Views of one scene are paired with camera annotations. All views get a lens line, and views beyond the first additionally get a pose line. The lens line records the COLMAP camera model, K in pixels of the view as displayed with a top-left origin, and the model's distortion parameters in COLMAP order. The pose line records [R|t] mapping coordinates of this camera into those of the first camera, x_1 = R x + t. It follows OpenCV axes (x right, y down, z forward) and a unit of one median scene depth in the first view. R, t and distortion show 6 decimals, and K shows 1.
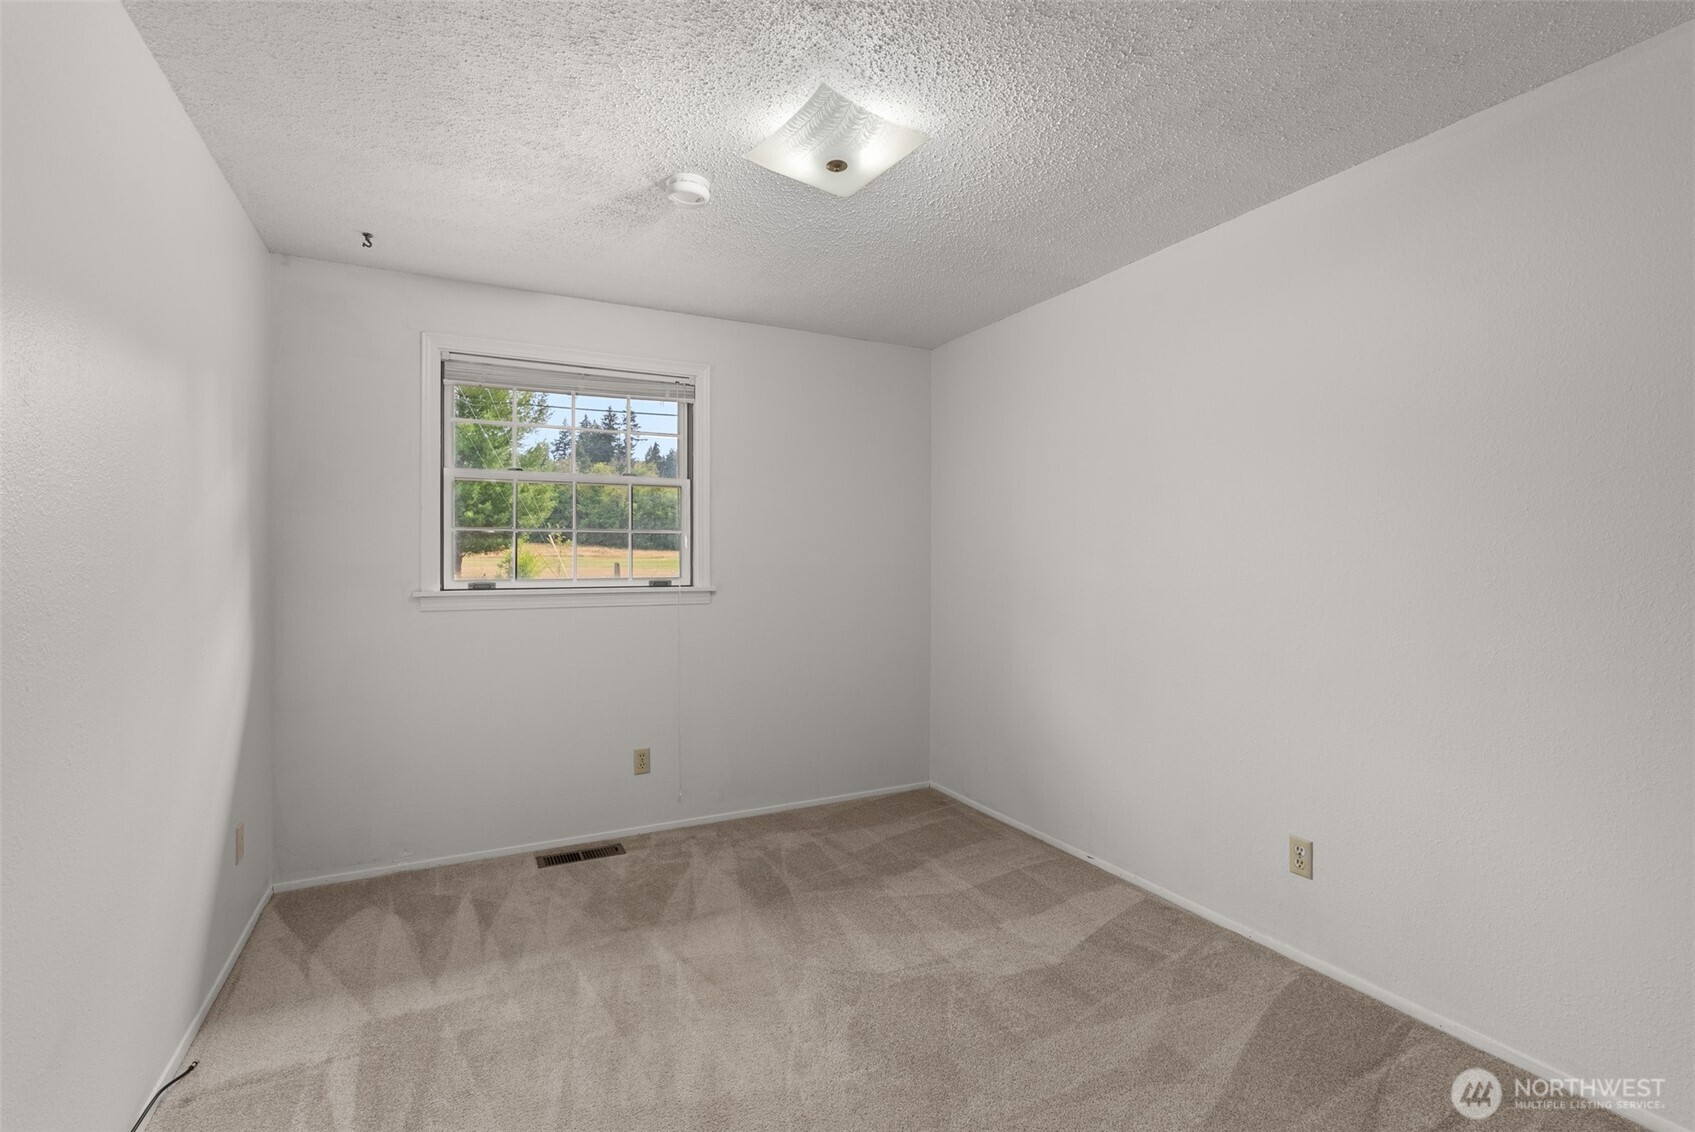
lens RADIAL K [[775.5, 0, 849.8], [0, 775.5, 562.3], [0, 0, 1]] dist [0.001184, 0.001703]
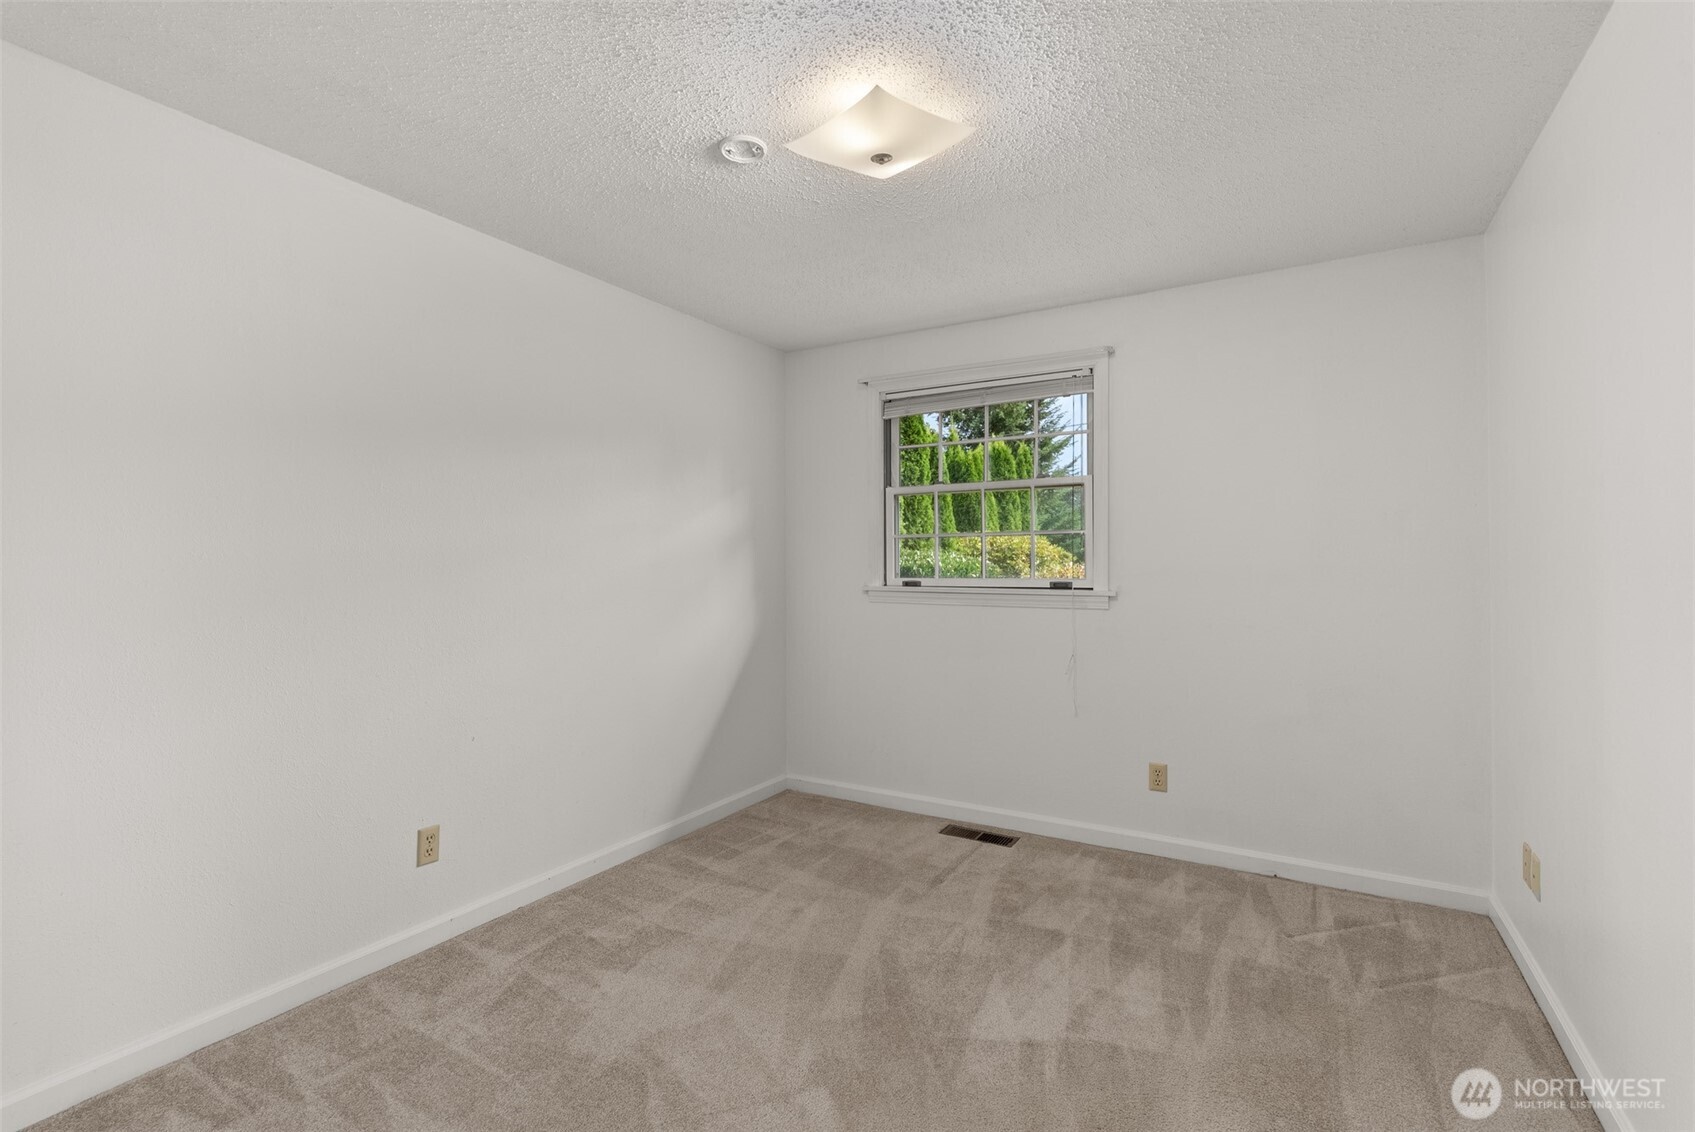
lens RADIAL K [[775.5, 0, 848.2], [0, 775.5, 563.6], [0, 0, 1]] dist [0.001184, 0.001703]
pose [[0.532841, 0.004378, -0.846204, 0.444095], [-0.004615, 0.999987, 0.002267, -0.001715], [0.846203, 0.002698, 0.532854, 0.256926]]
